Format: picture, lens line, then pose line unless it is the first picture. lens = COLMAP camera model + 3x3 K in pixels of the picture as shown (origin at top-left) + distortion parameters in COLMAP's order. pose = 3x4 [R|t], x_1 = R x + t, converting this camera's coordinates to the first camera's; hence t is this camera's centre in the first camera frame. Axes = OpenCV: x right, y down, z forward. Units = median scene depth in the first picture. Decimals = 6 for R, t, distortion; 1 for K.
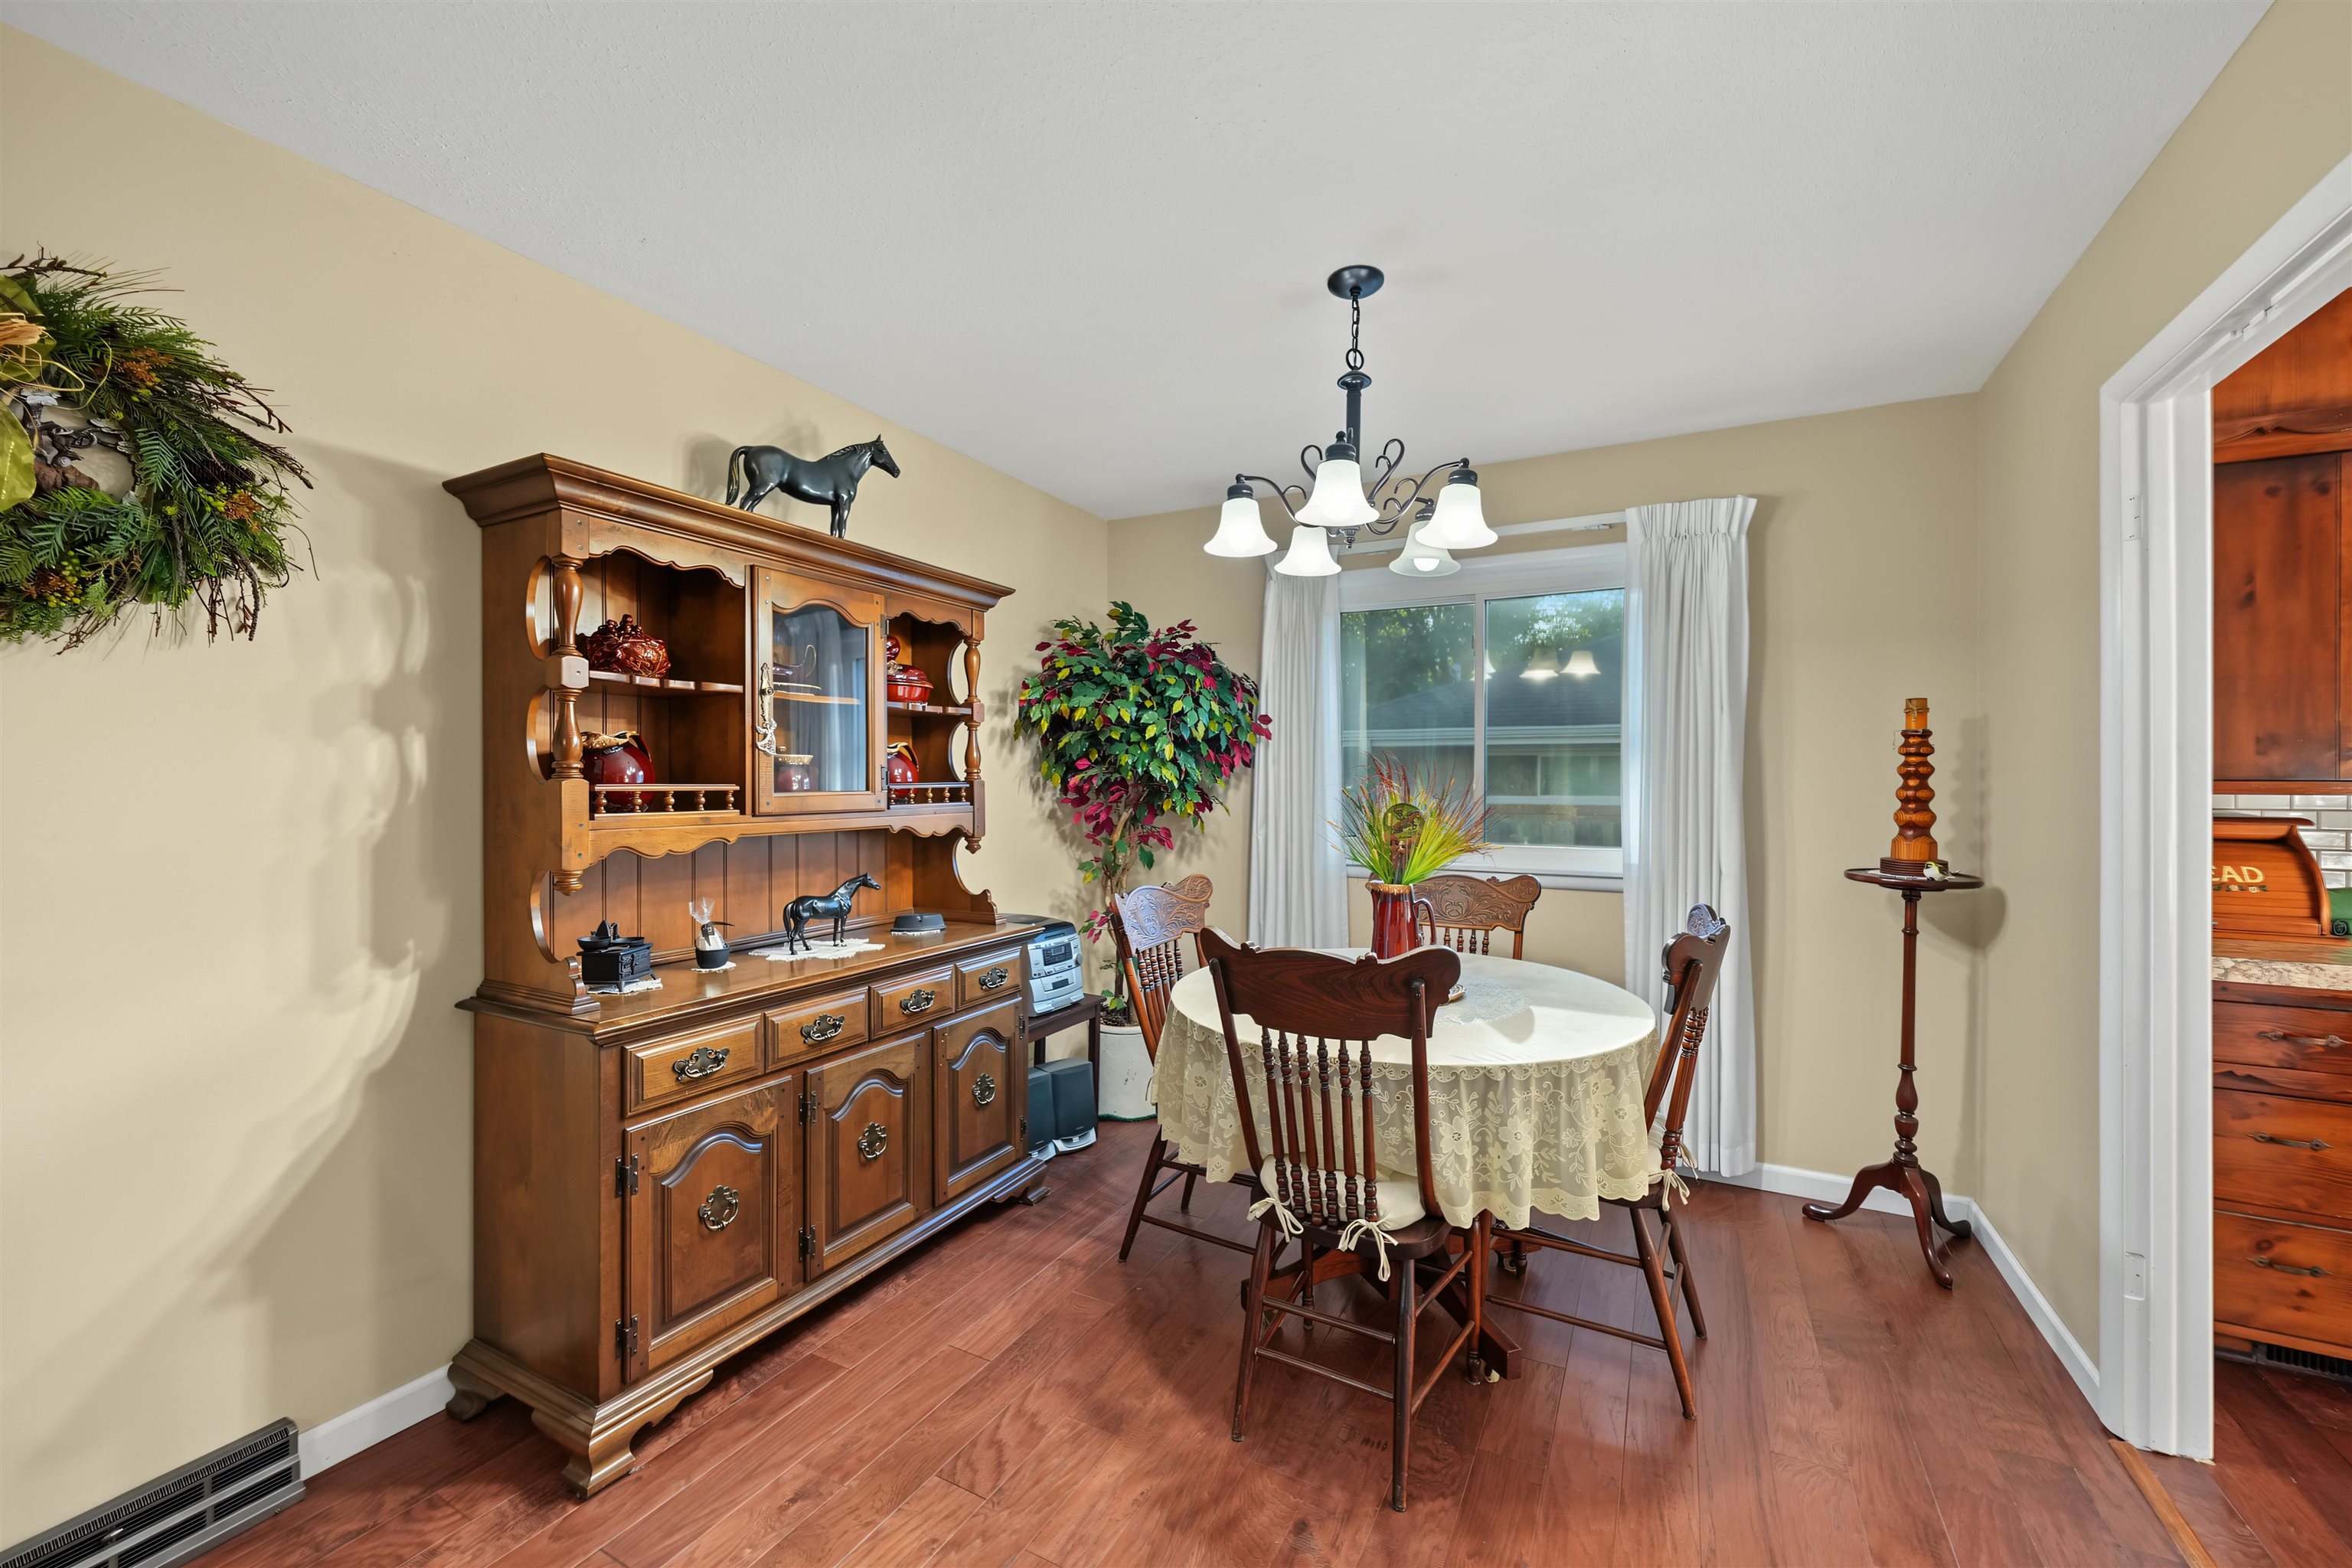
lens RADIAL K [[913.7, 0, 1188.2], [0, 913.7, 785.1], [0, 0, 1]] dist [-0.000706, -0.000048]
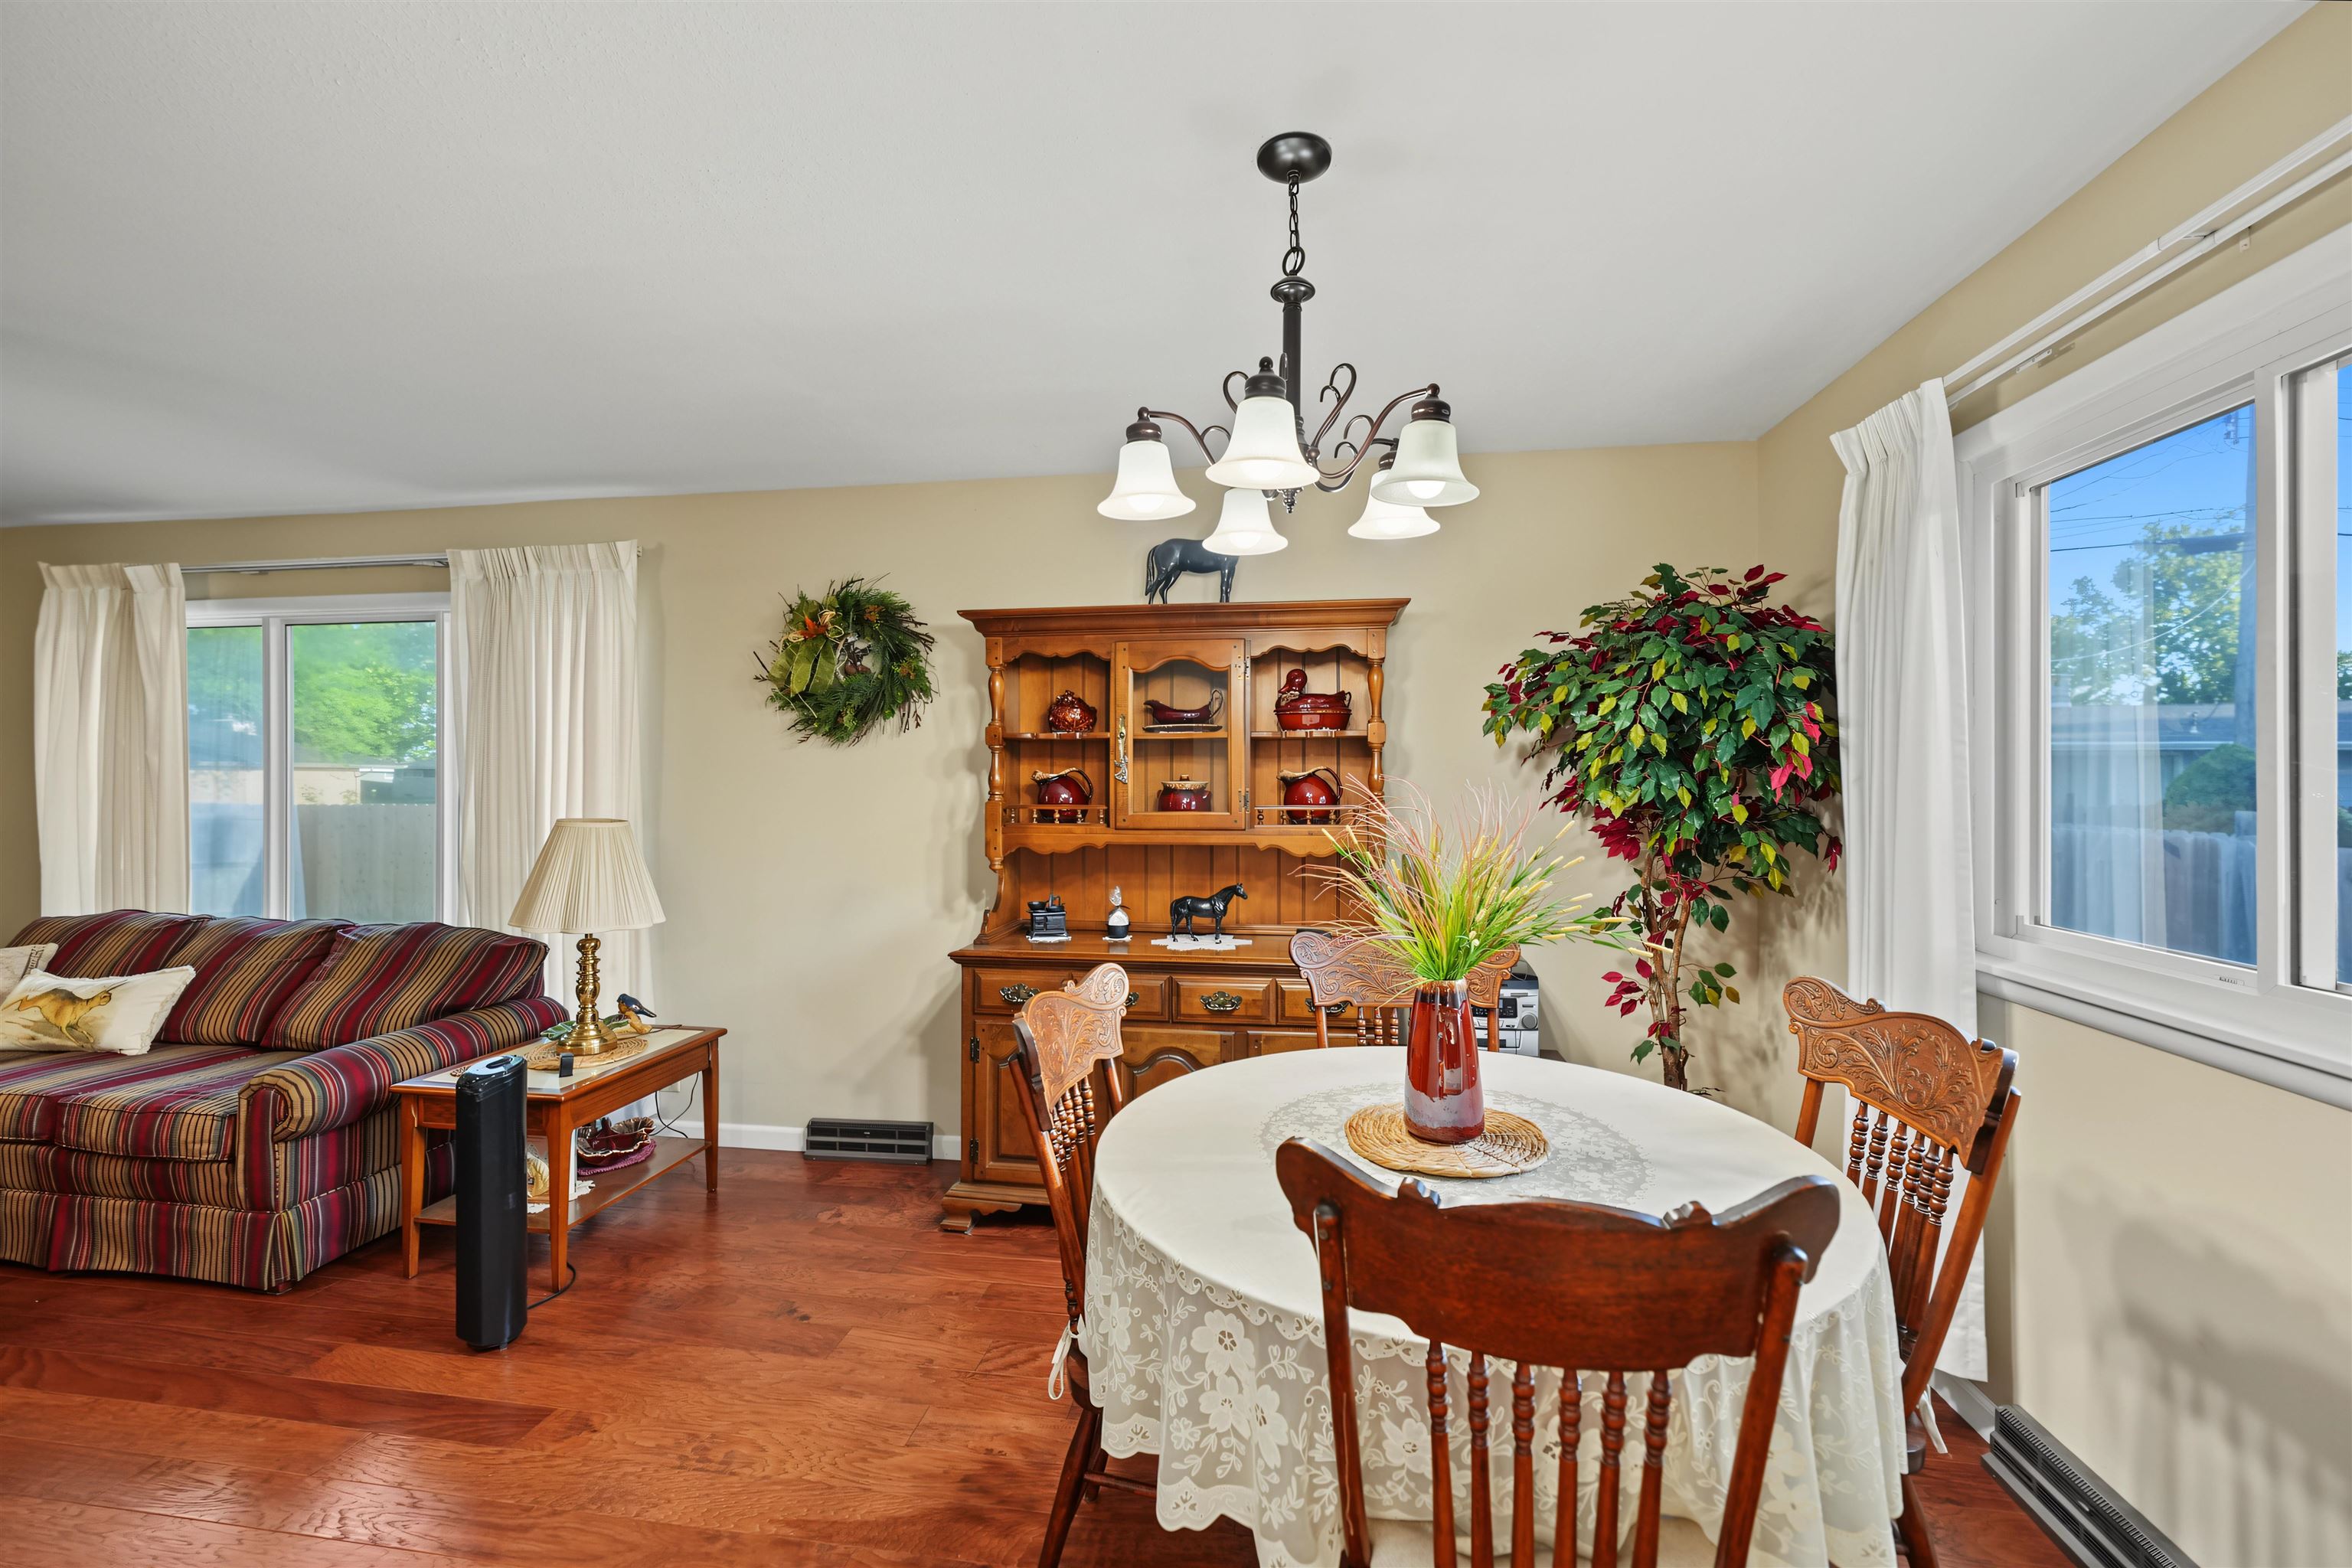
lens RADIAL K [[931.9, 0, 1181.5], [0, 931.9, 786.2], [0, 0, 1]] dist [-0.002011, -0.000044]
pose [[0.344393, 0.002680, -0.938822, 0.718225], [-0.005049, 0.999987, 0.001002, -0.026496], [0.938812, 0.004395, 0.344402, 0.532111]]
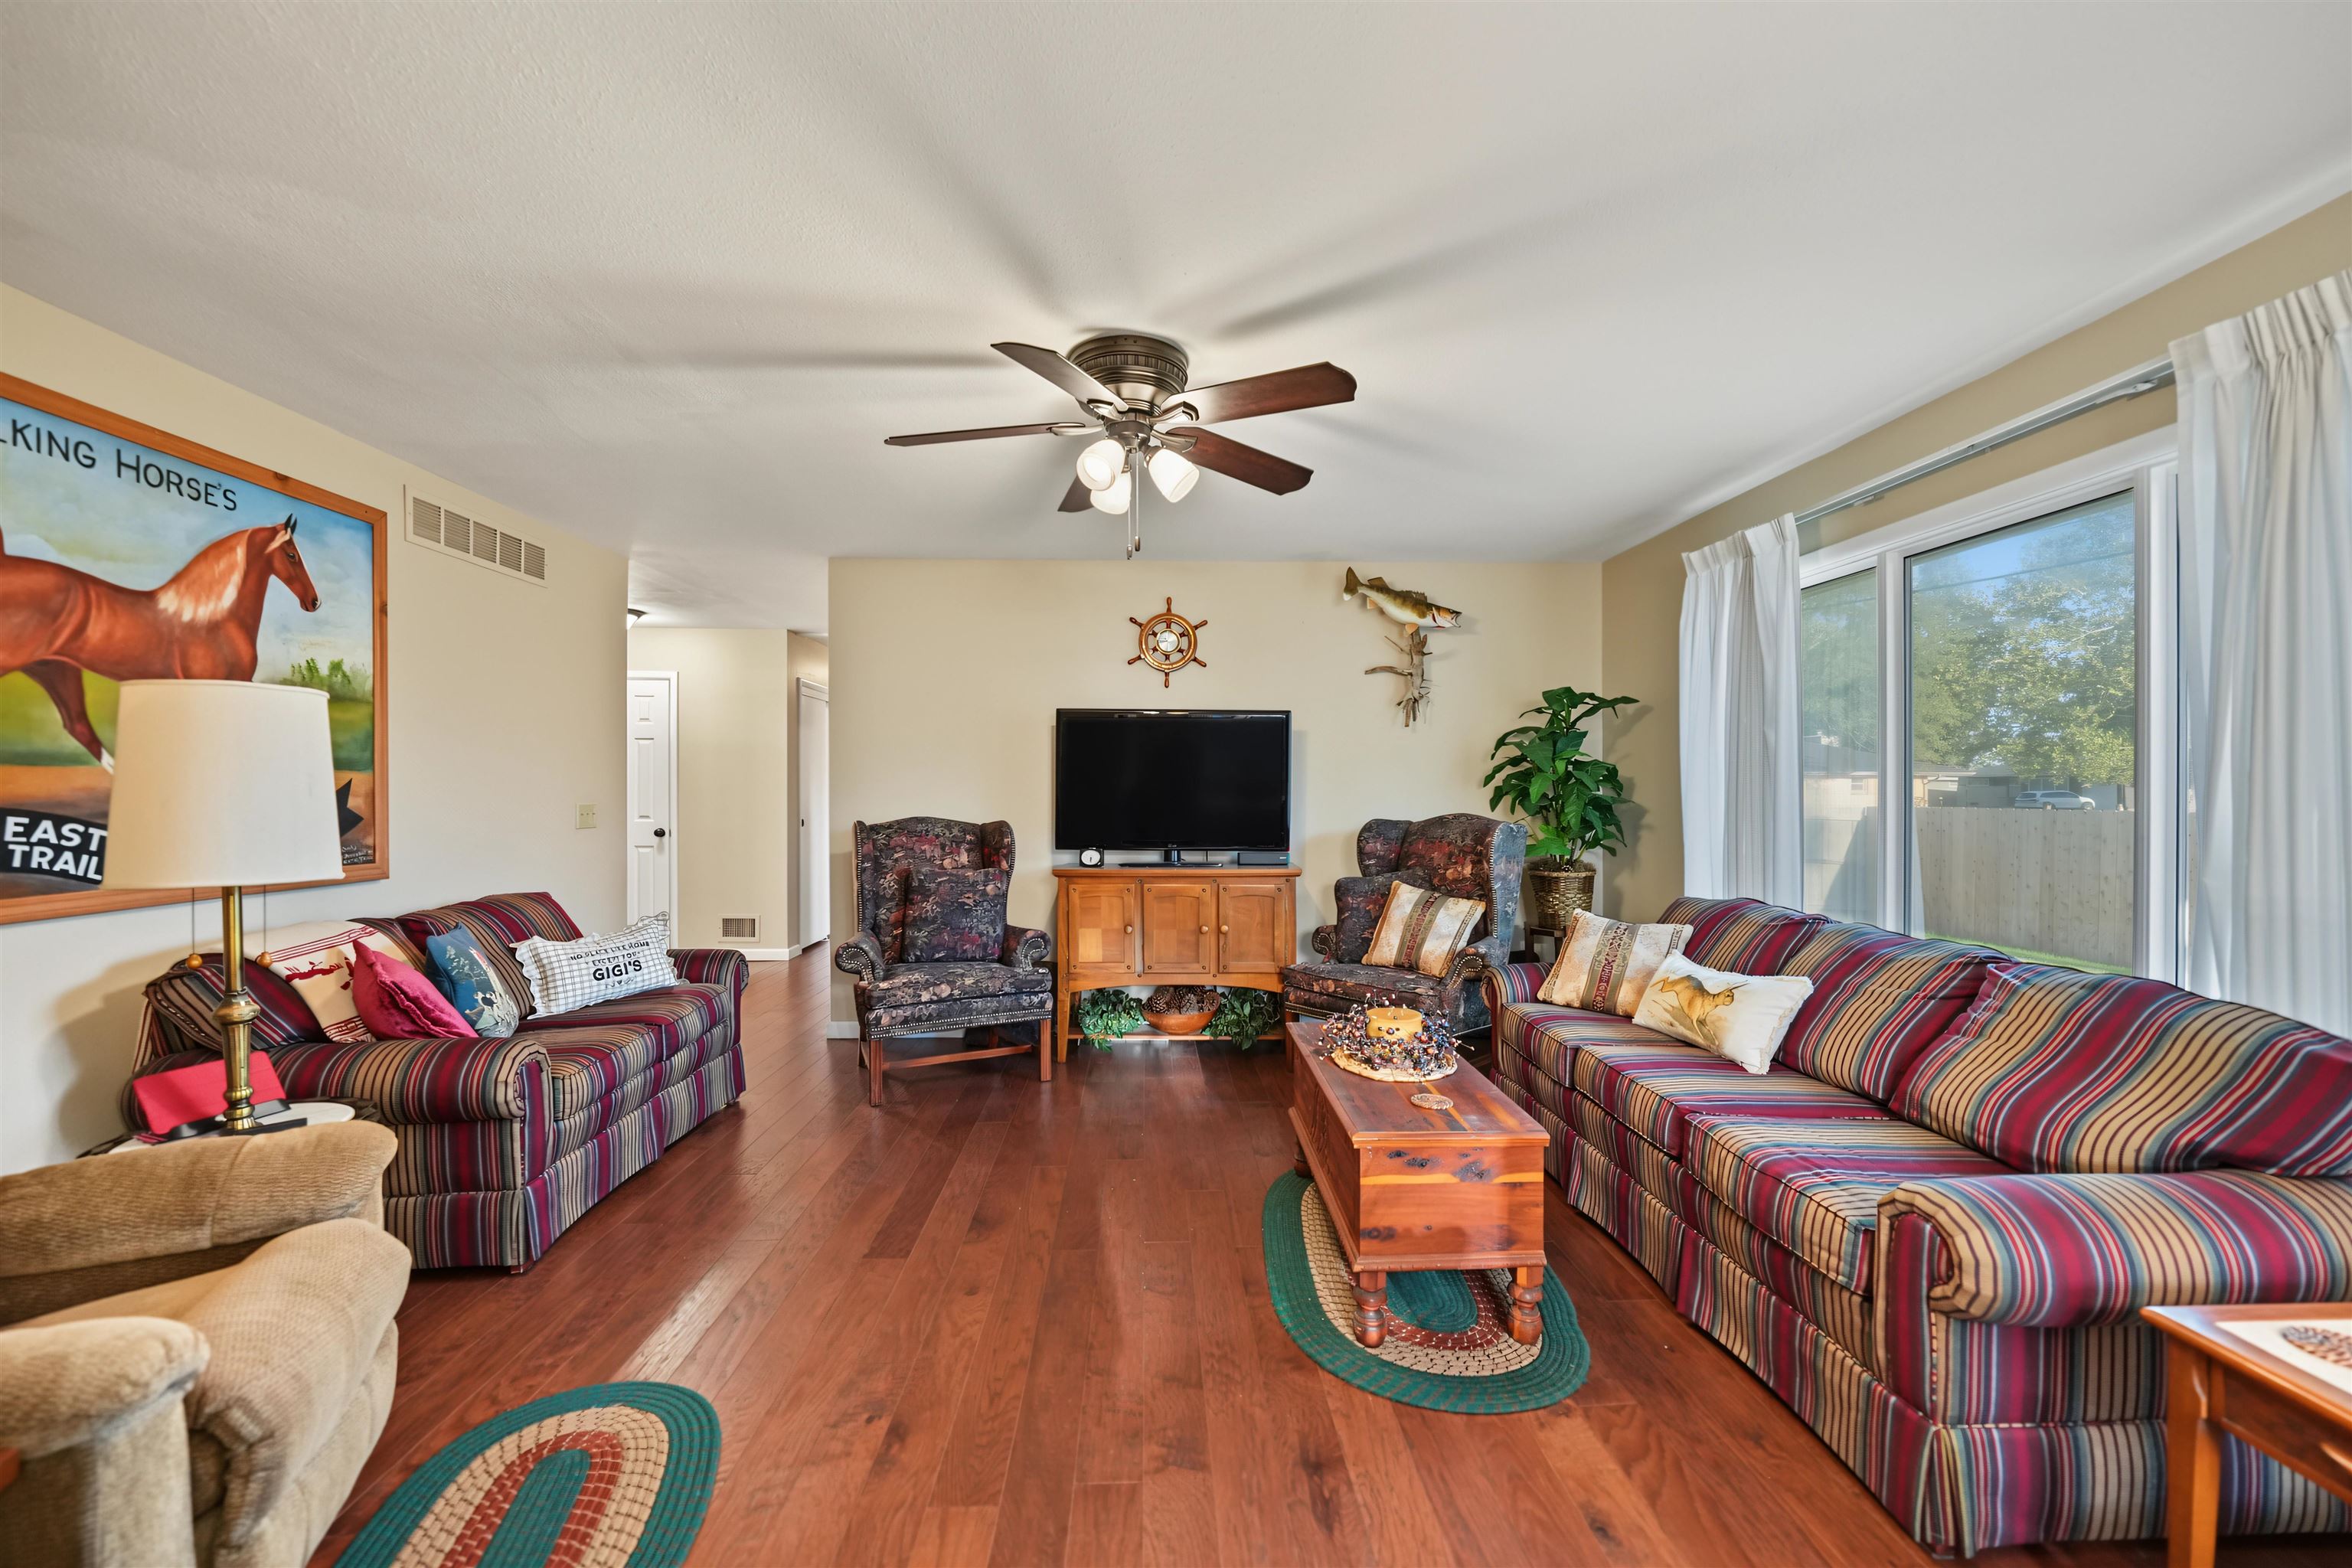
lens RADIAL K [[931.9, 0, 1181.5], [0, 931.9, 786.2], [0, 0, 1]] dist [-0.002011, -0.000044]
pose [[-0.864861, -0.003815, -0.501997, 0.210306], [-0.003195, 0.999993, -0.002097, 0.015549], [0.502002, -0.000210, -0.864867, 0.259446]]
